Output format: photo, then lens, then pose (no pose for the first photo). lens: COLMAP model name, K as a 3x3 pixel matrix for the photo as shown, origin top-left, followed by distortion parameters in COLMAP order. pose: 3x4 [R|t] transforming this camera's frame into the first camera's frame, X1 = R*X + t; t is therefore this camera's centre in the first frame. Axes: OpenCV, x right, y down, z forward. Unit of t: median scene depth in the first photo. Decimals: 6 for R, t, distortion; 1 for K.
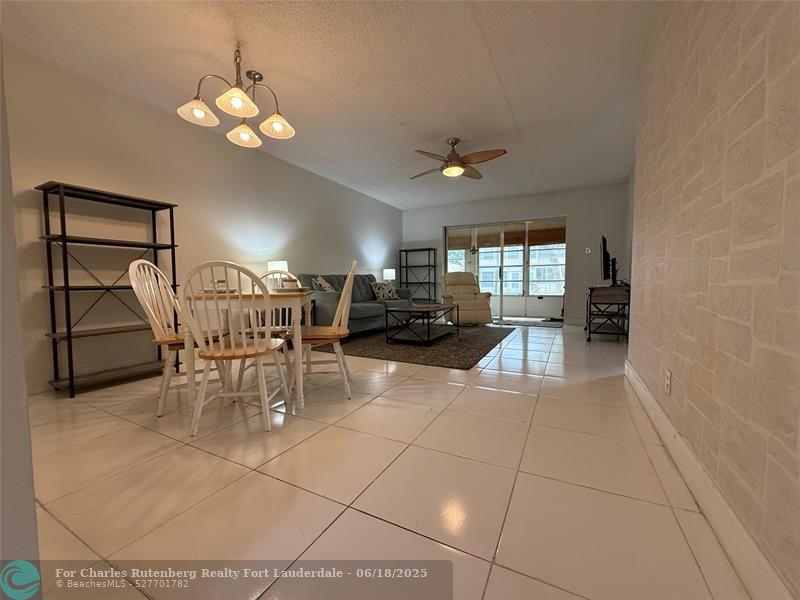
lens RADIAL K [[318.7, 0, 403.9], [0, 318.7, 299.8], [0, 0, 1]] dist [0.000450, 0.000498]
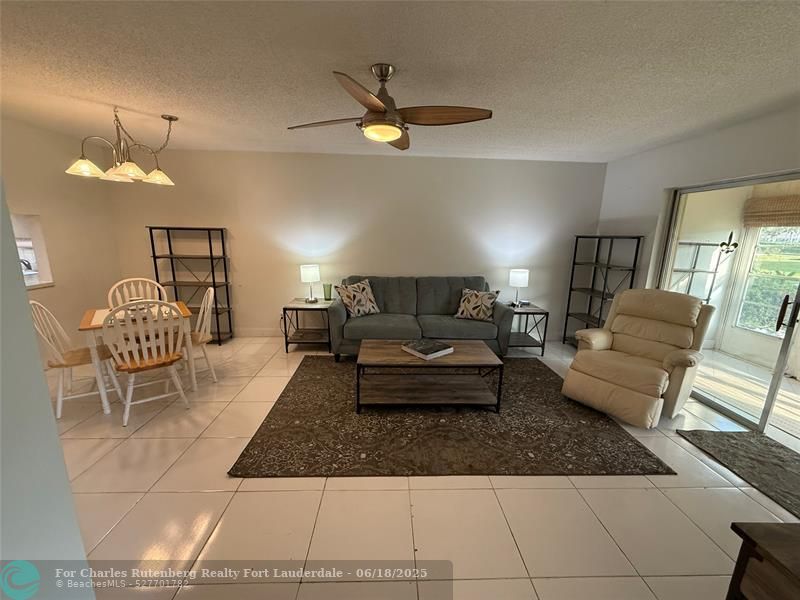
lens RADIAL K [[318.7, 0, 401.6], [0, 318.7, 301.1], [0, 0, 1]] dist [0.000450, 0.000498]
pose [[0.498105, 0.201084, -0.843479, 0.359253], [-0.073955, 0.979047, 0.189730, -0.125620], [0.863957, -0.032126, 0.502539, 0.407504]]
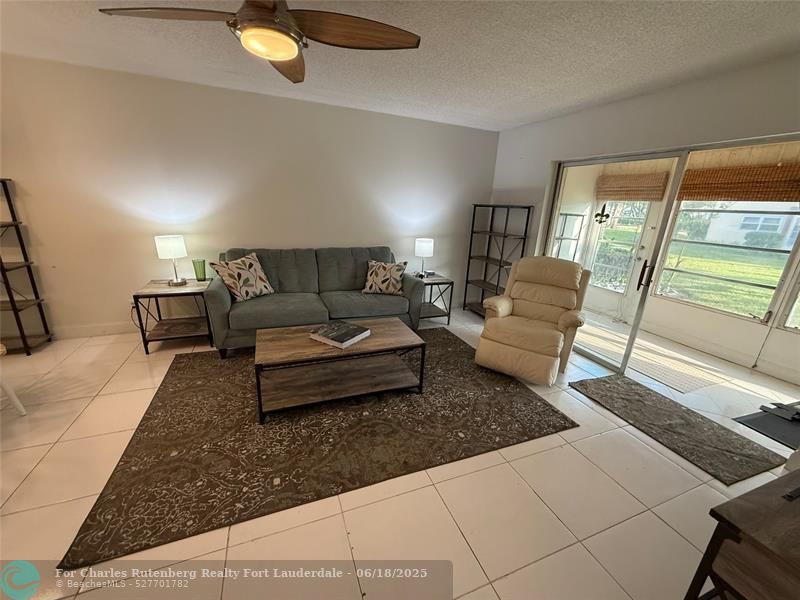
lens RADIAL K [[318.7, 0, 399.3], [0, 318.7, 301.6], [0, 0, 1]] dist [0.000450, 0.000498]
pose [[0.754578, 0.237729, -0.611635, 0.299724], [-0.092037, 0.961199, 0.260049, -0.123117], [0.649724, -0.139934, 0.747179, 0.422788]]
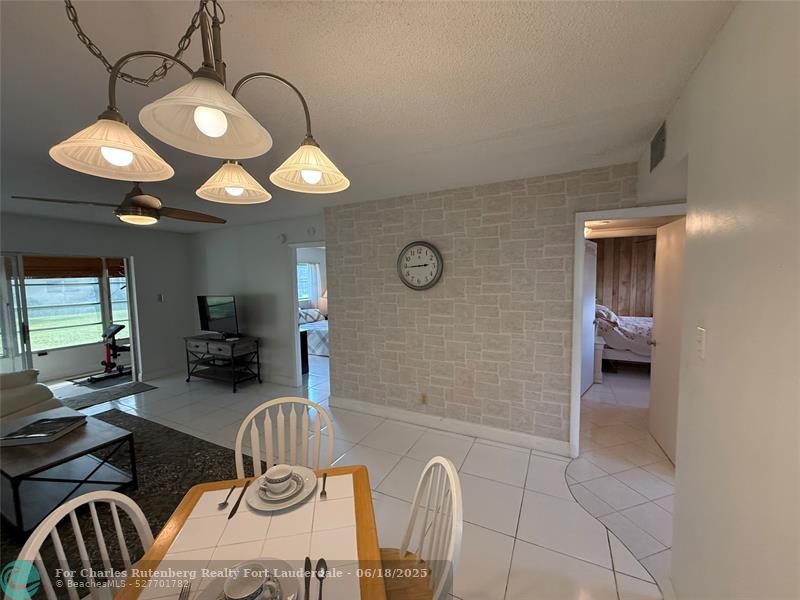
lens RADIAL K [[318.7, 0, 400.5], [0, 318.7, 300.8], [0, 0, 1]] dist [0.000450, 0.000498]
pose [[-0.007671, -0.059321, 0.998209, -0.284849], [0.069835, 0.995770, 0.059713, -0.120119], [-0.997529, 0.070168, -0.003496, 0.253299]]
